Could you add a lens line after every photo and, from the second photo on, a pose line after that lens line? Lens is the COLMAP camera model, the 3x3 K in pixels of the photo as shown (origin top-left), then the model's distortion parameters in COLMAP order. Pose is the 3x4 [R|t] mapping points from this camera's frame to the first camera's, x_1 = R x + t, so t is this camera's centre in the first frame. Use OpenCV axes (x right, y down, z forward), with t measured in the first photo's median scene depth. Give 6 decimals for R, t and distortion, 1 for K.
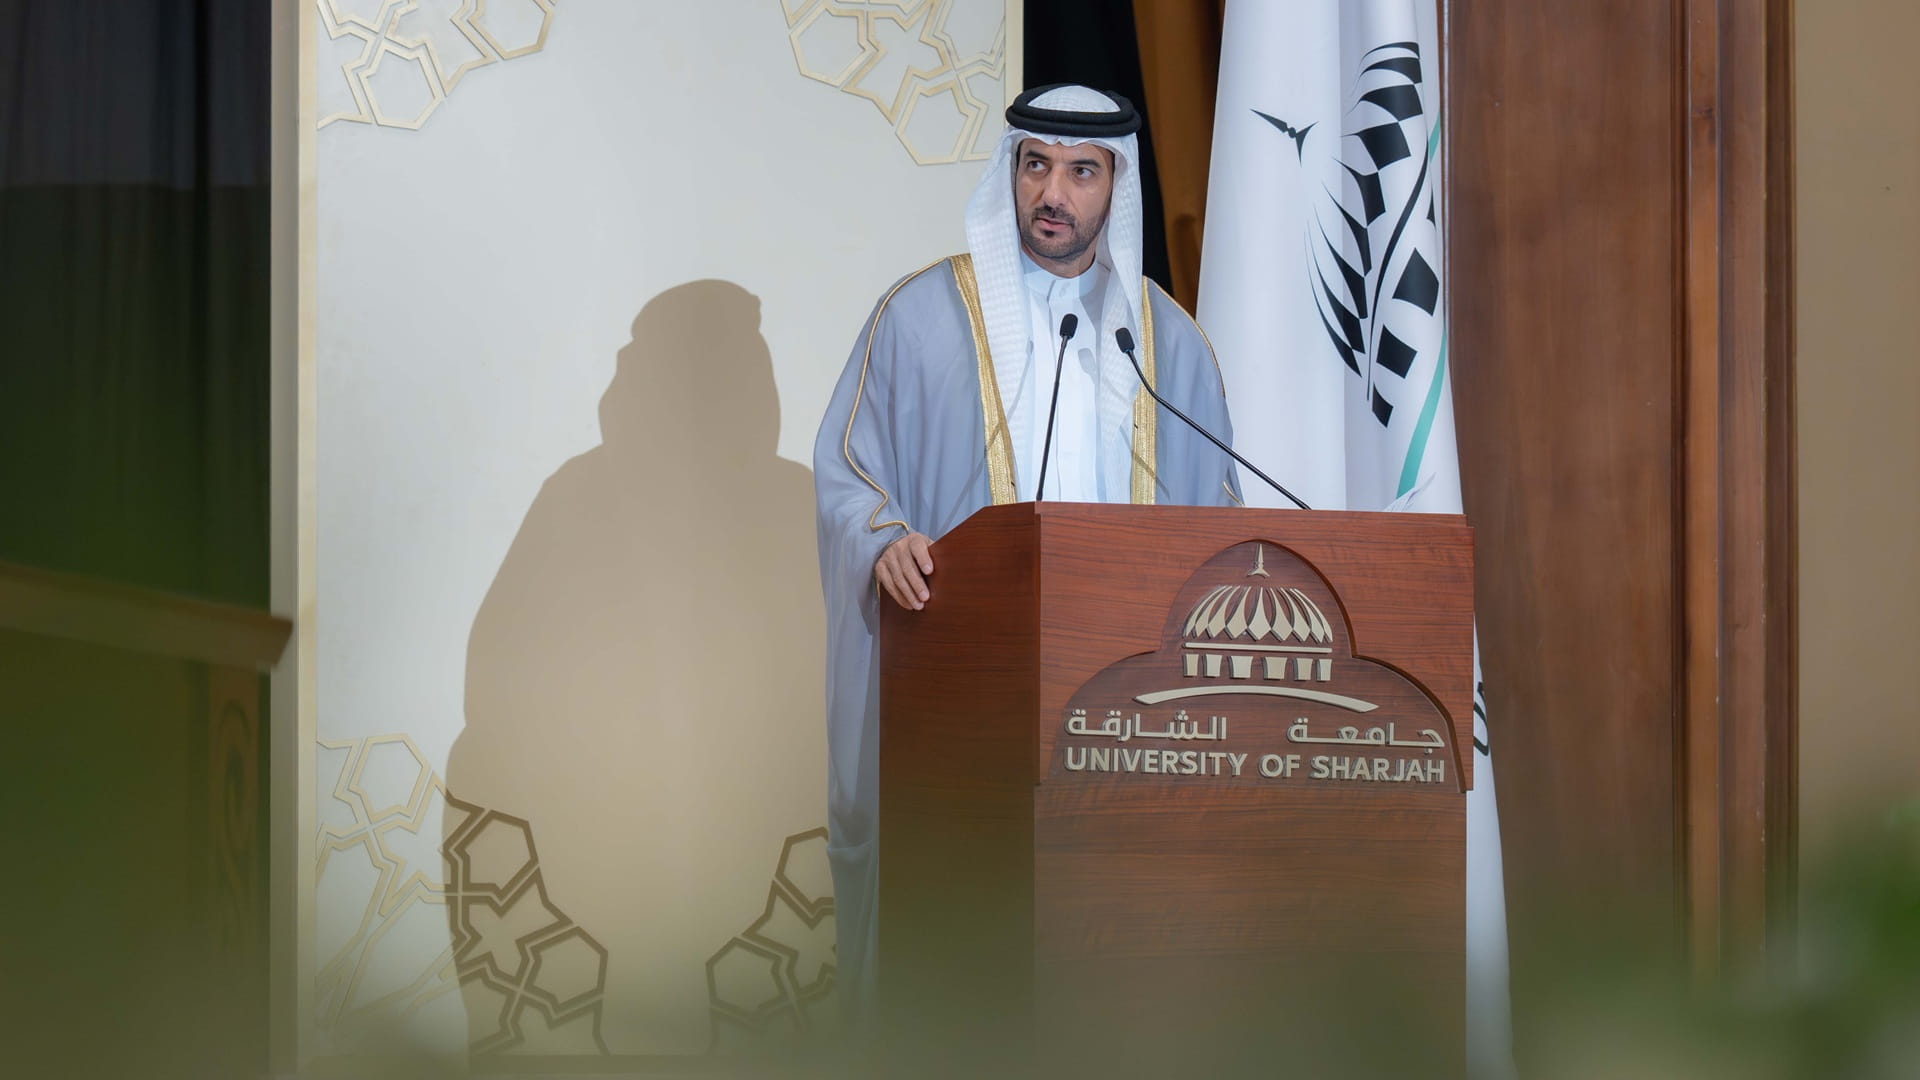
lens RADIAL K [[7855.0, 0, 959.9], [0, 7855.0, 542.9], [0, 0, 1]] dist [0.147602, 0.000000]
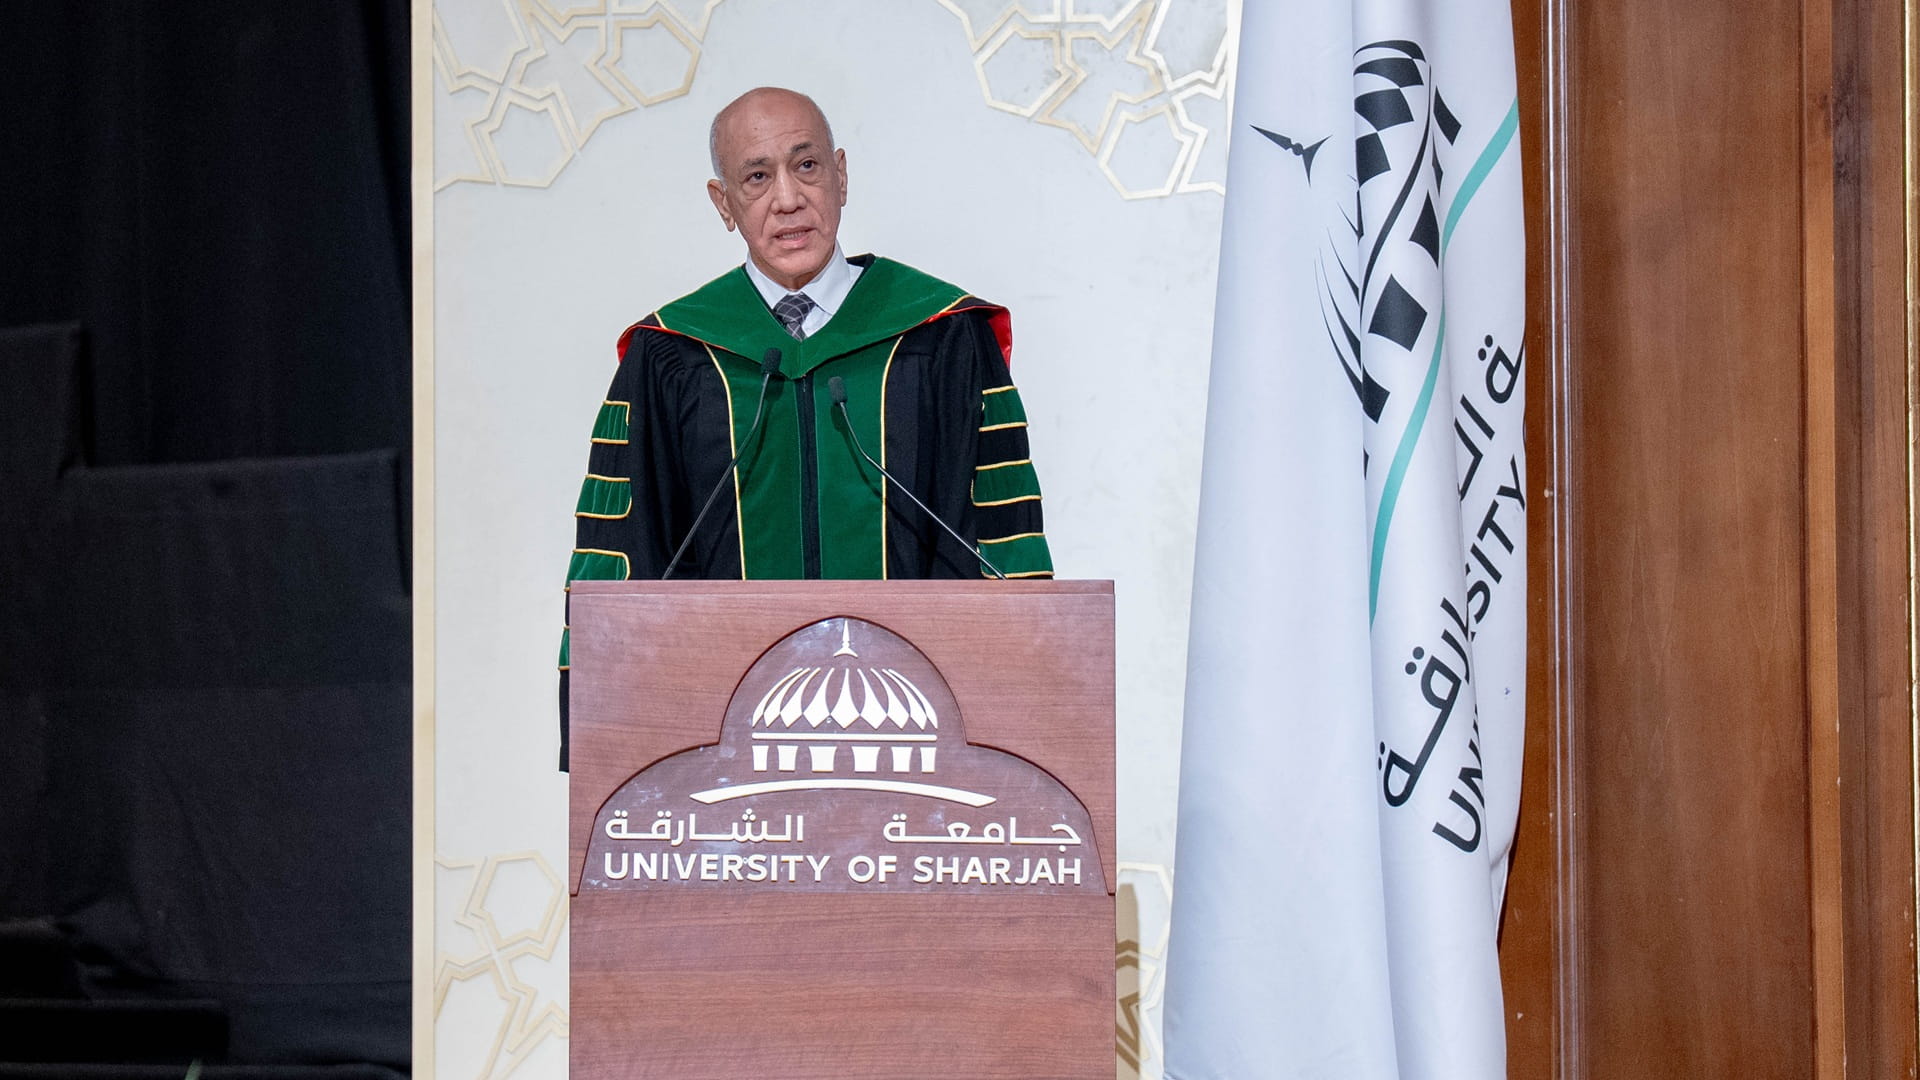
lens RADIAL K [[8747.7, 0, 960.1], [0, 8747.7, 535.8], [0, 0, 1]] dist [0.905769, 0.000000]
pose [[0.939638, -0.032079, -0.340664, 0.388632], [0.027976, 0.999465, -0.016950, 0.007751], [0.341025, 0.006396, 0.940032, 0.070147]]
